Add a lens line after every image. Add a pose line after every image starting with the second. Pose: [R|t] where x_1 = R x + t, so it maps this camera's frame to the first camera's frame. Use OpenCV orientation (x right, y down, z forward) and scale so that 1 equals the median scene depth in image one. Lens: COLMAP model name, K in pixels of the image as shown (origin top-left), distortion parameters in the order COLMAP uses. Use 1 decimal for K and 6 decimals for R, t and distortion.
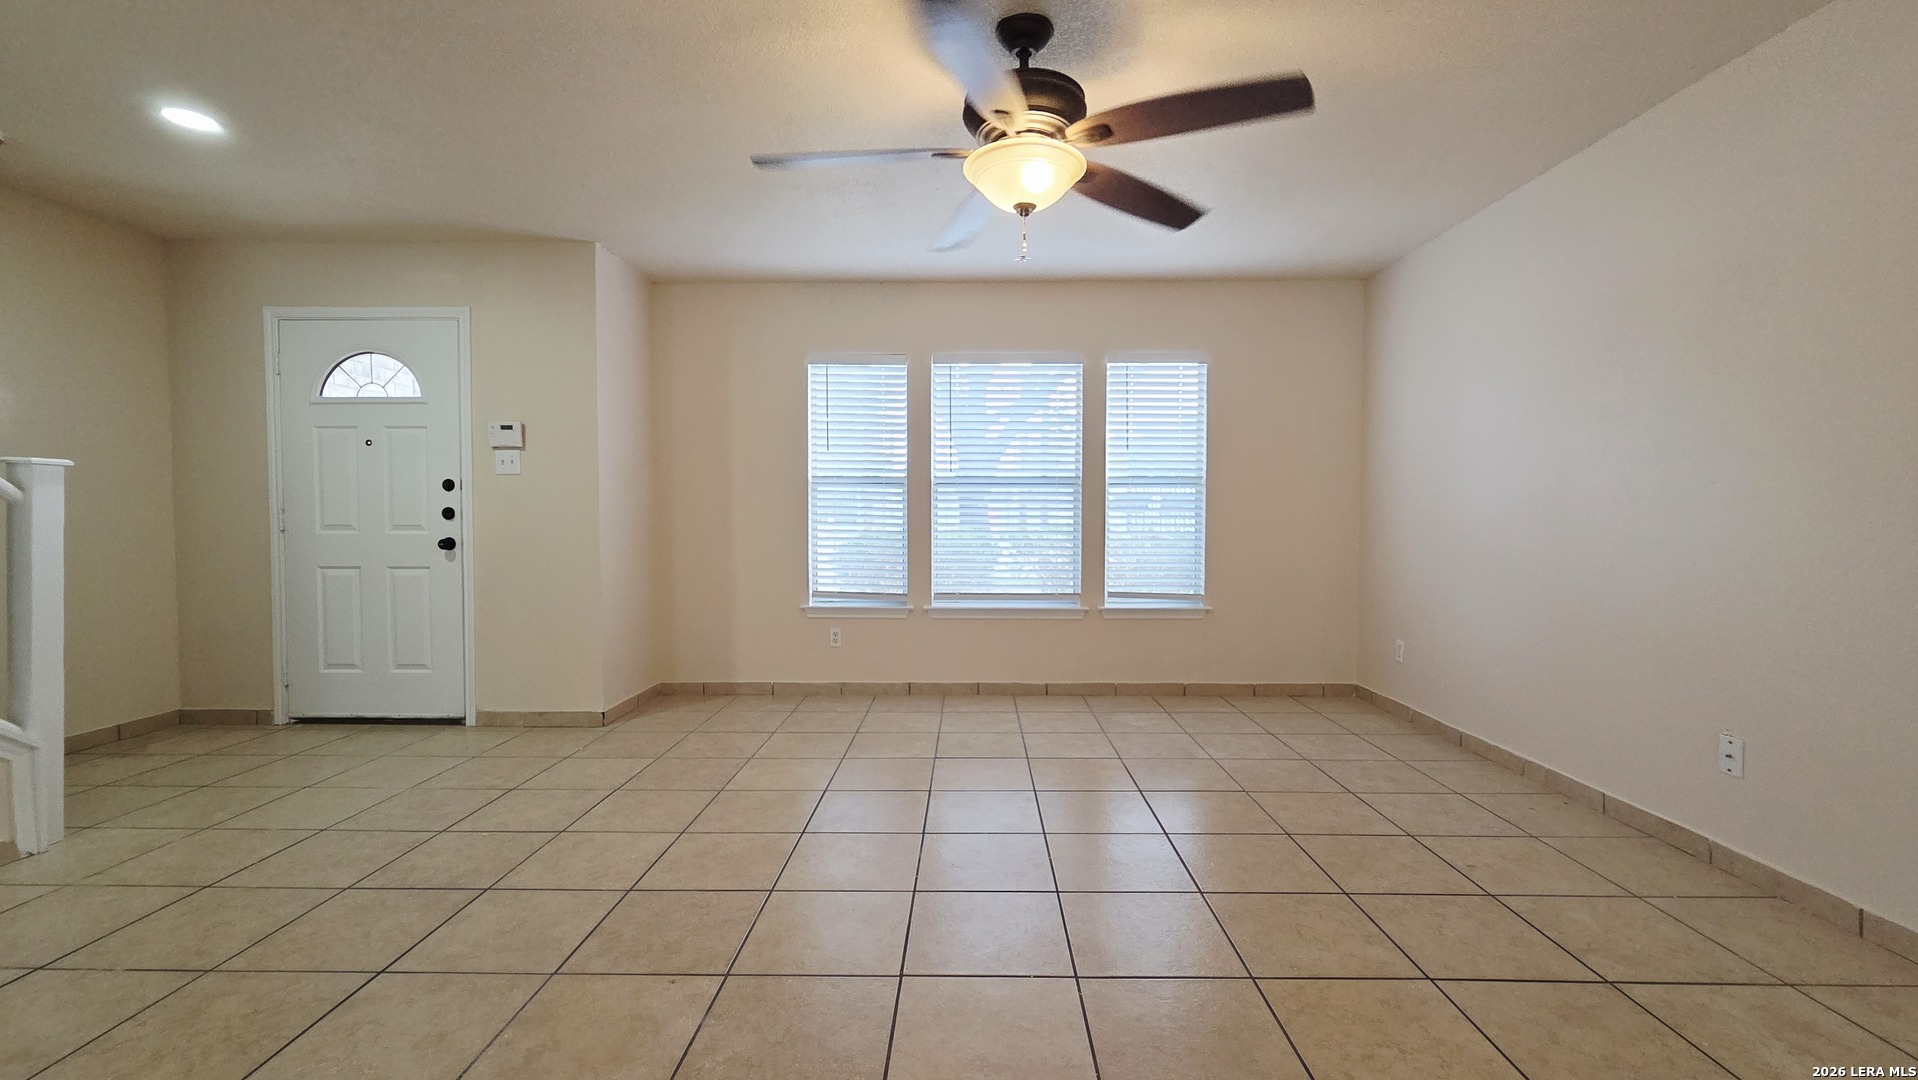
lens RADIAL K [[784.6, 0, 962.9], [0, 784.6, 538.3], [0, 0, 1]] dist [-0.000144, 0.000038]
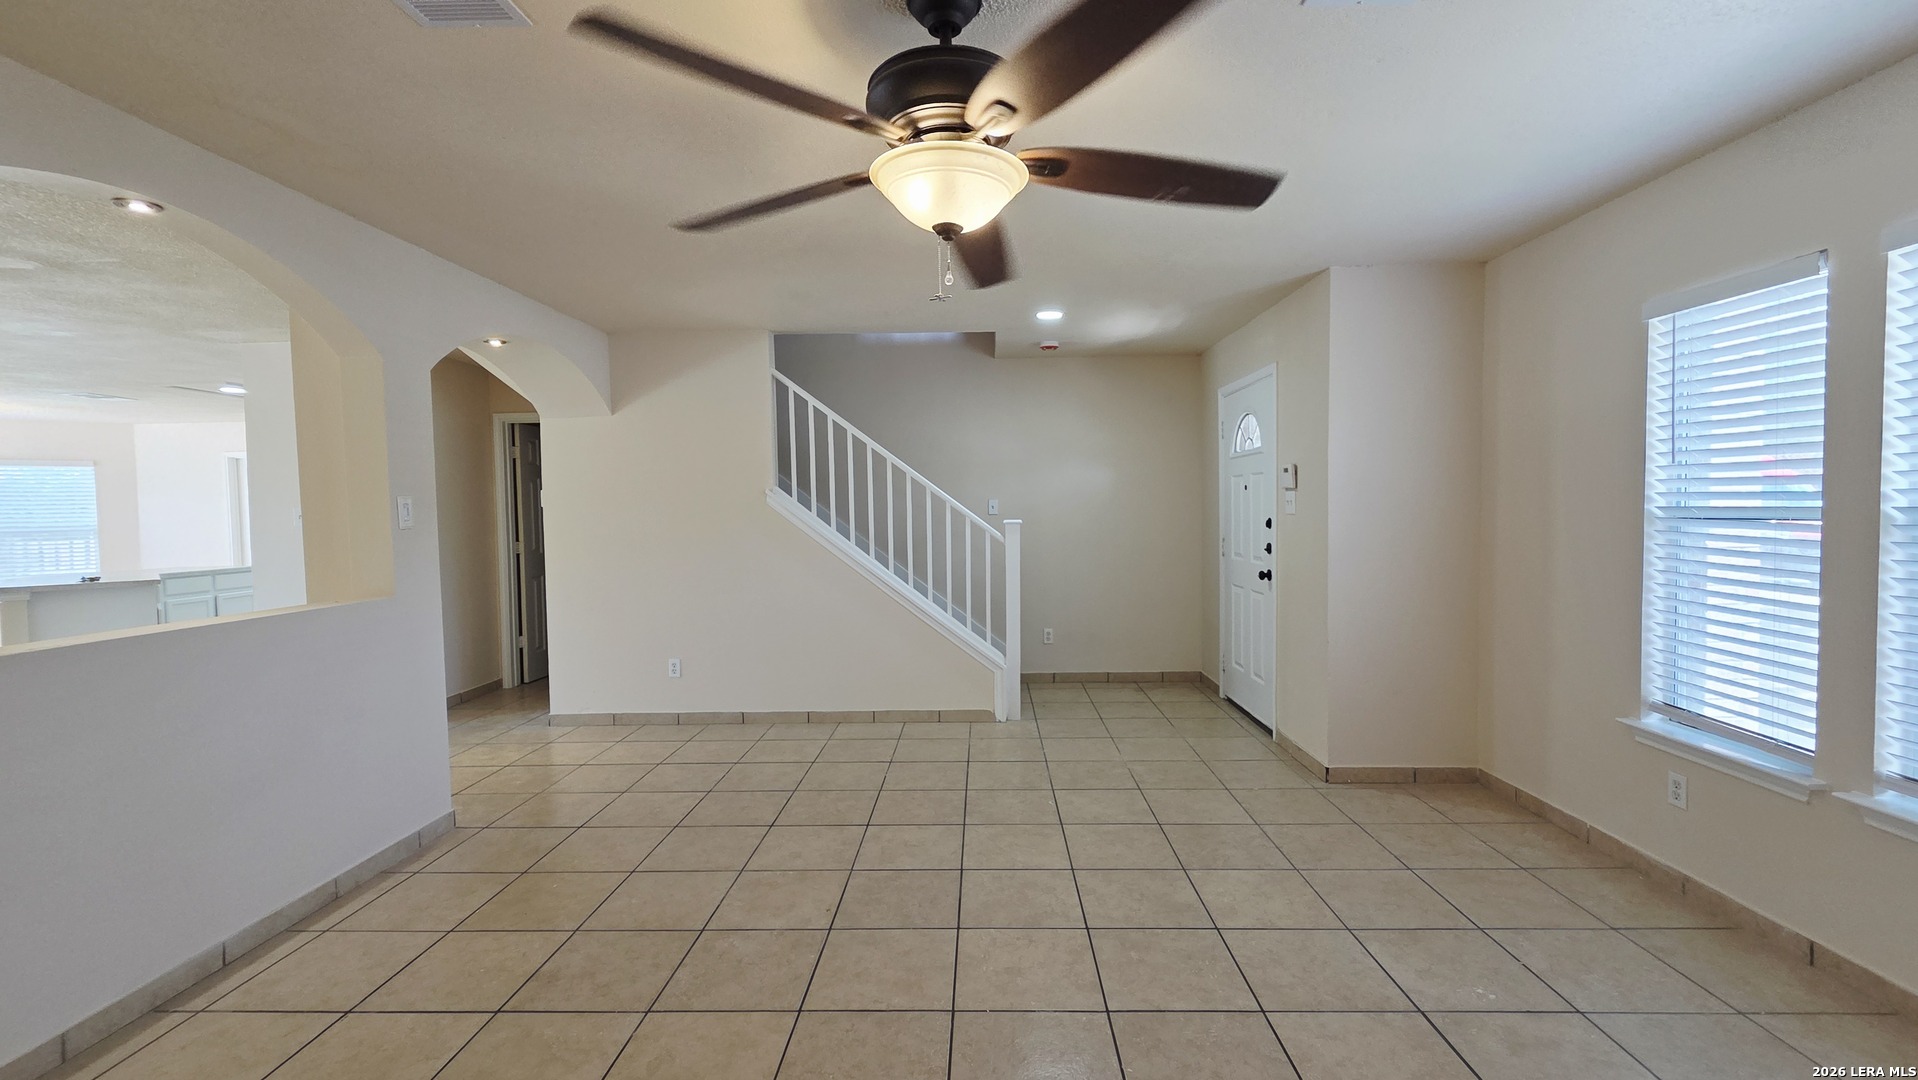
lens RADIAL K [[784.6, 0, 962.9], [0, 784.6, 538.3], [0, 0, 1]] dist [-0.000144, 0.000038]
pose [[-0.016840, 0.039454, -0.999079, 0.501701], [-0.014544, 0.999106, 0.039701, -0.087832], [0.999752, 0.015200, -0.016251, 0.603067]]
